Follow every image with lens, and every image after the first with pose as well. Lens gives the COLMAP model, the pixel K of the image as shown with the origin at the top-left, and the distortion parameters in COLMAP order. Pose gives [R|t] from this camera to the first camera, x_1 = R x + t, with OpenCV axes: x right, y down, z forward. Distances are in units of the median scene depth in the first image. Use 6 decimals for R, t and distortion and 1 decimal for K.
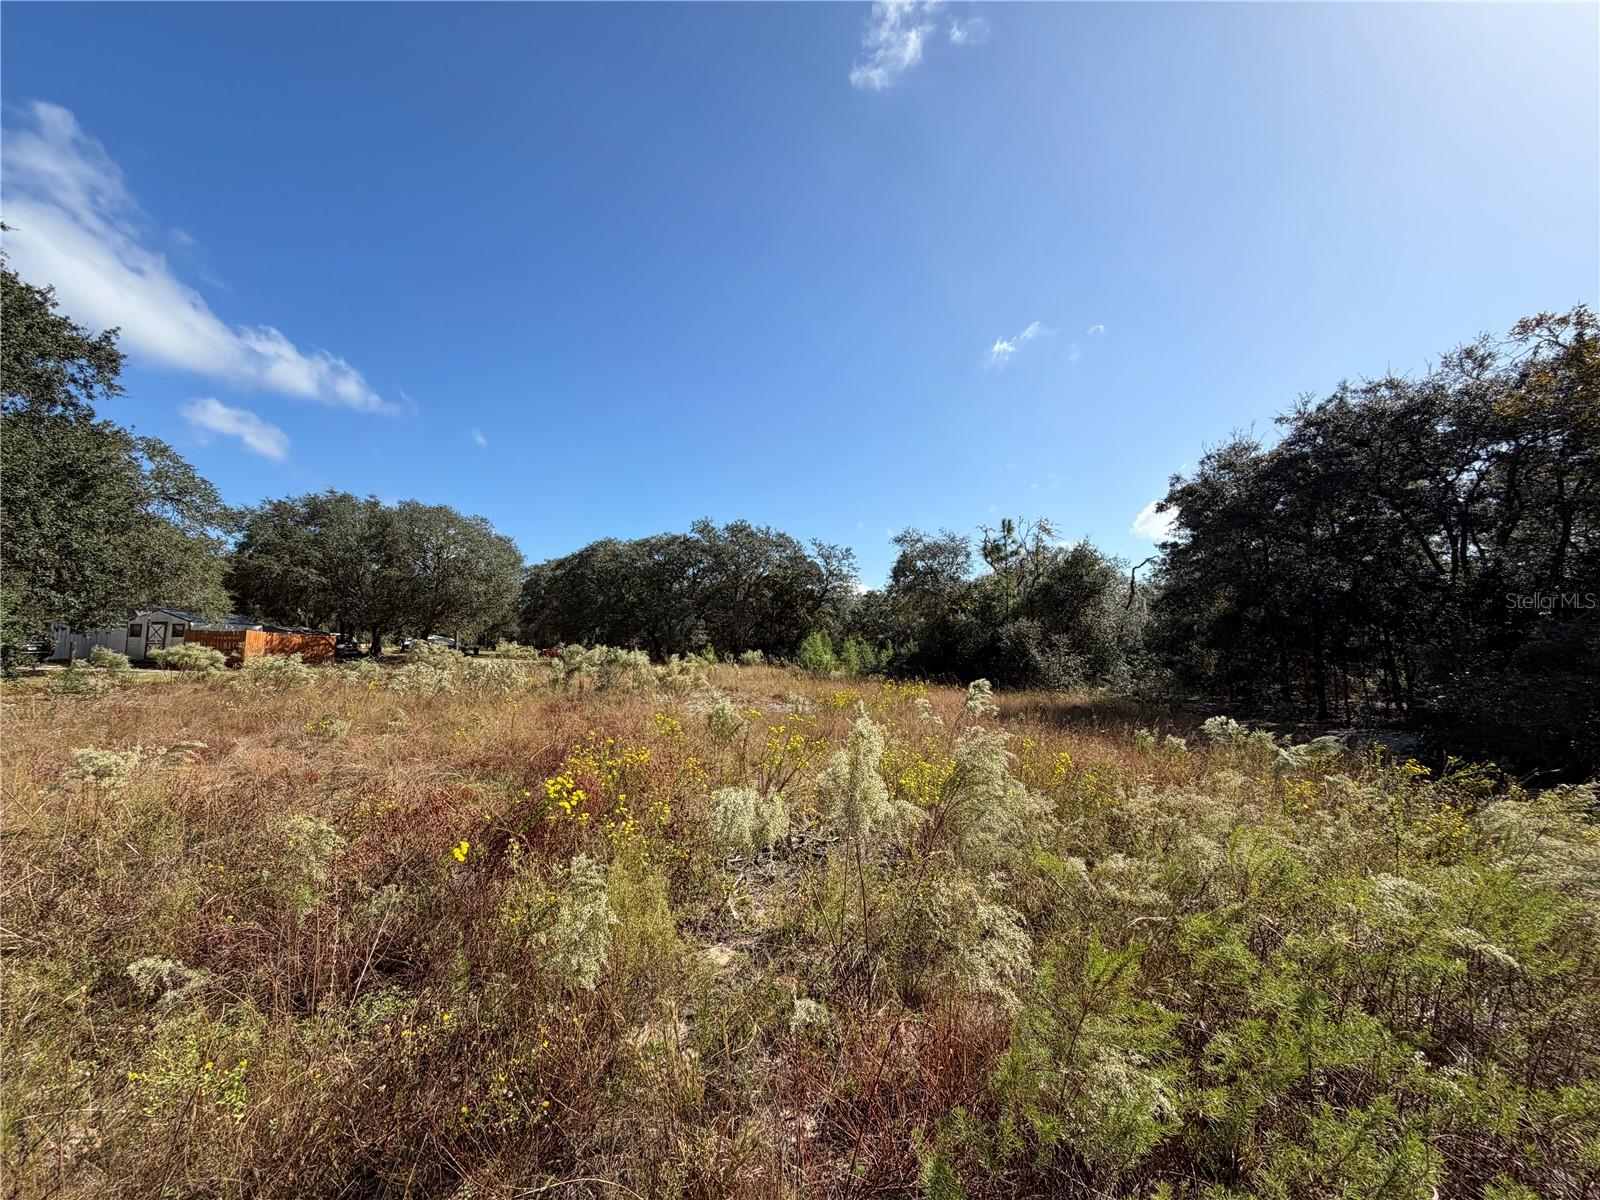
lens RADIAL K [[632.5, 0, 795.1], [0, 632.5, 598.3], [0, 0, 1]] dist [-0.000785, 0.000202]
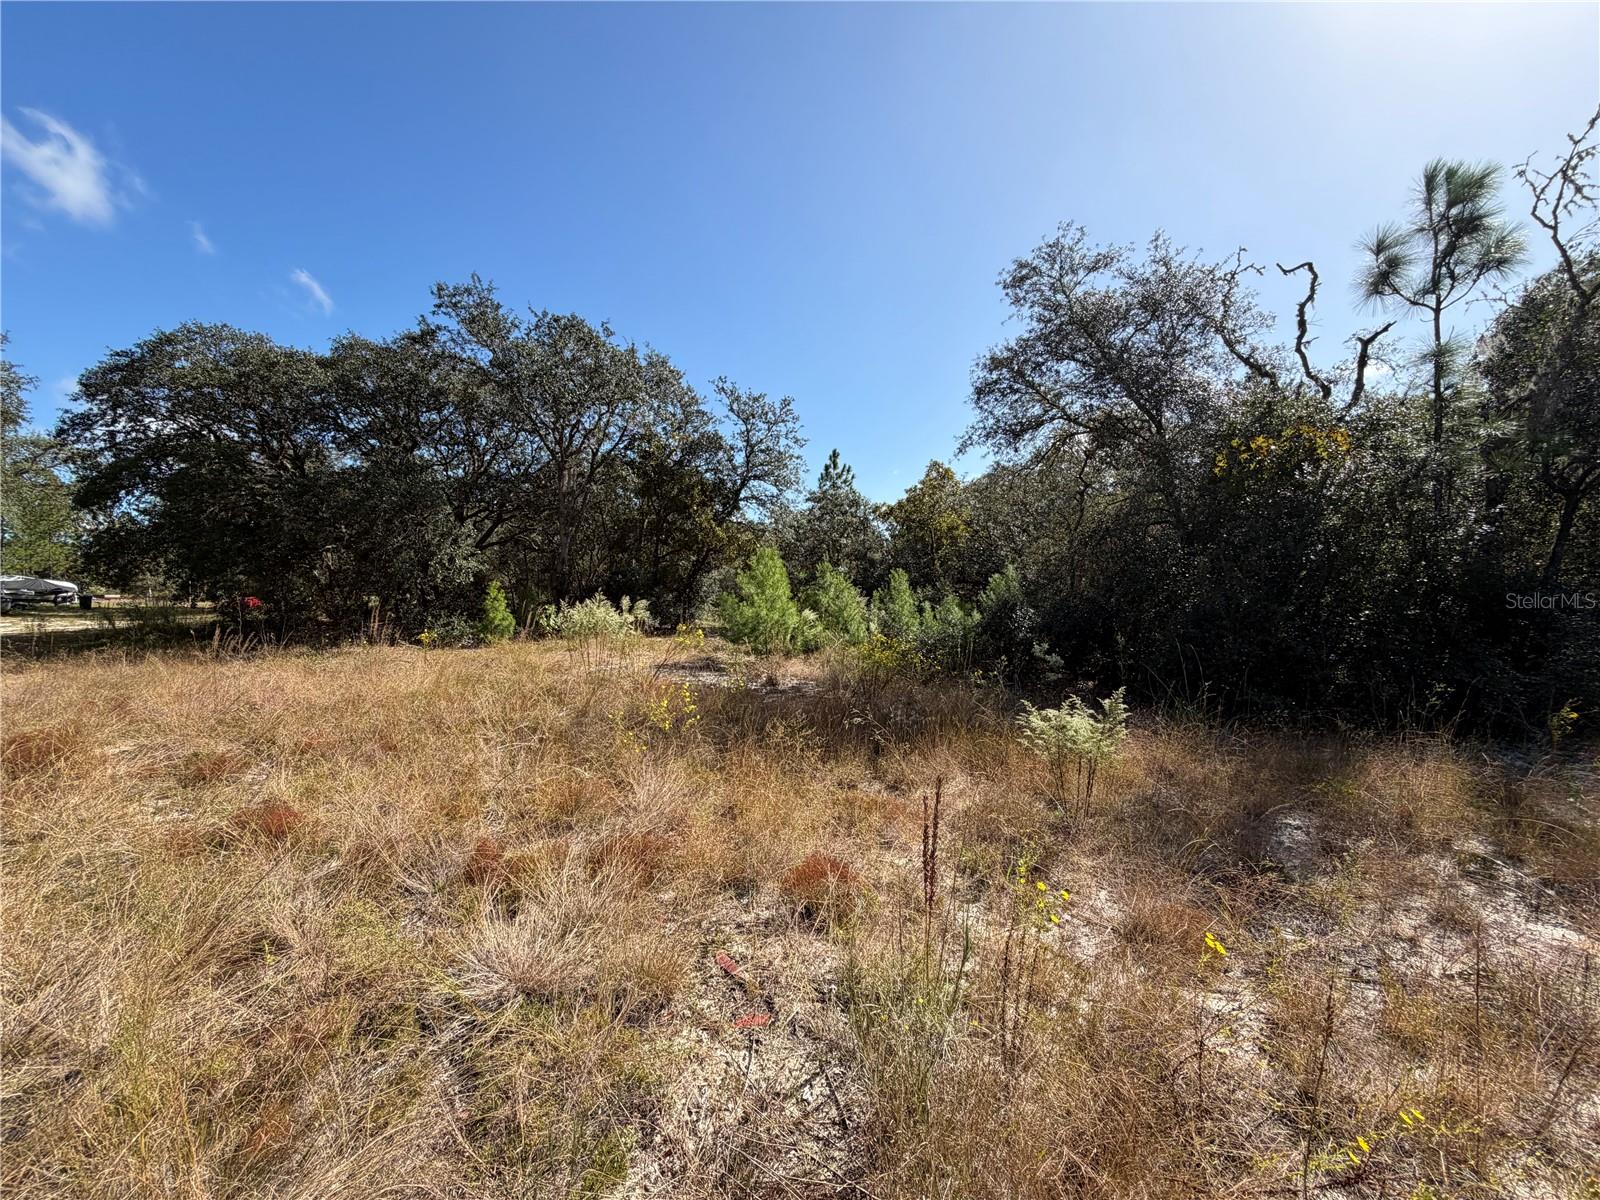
lens RADIAL K [[632.5, 0, 795.1], [0, 632.5, 598.3], [0, 0, 1]] dist [-0.000785, 0.000202]
pose [[0.973874, 0.000590, 0.227090, -0.053726], [-0.024040, 0.994645, 0.100511, 0.055399], [-0.225815, -0.103344, 0.968673, 0.880016]]
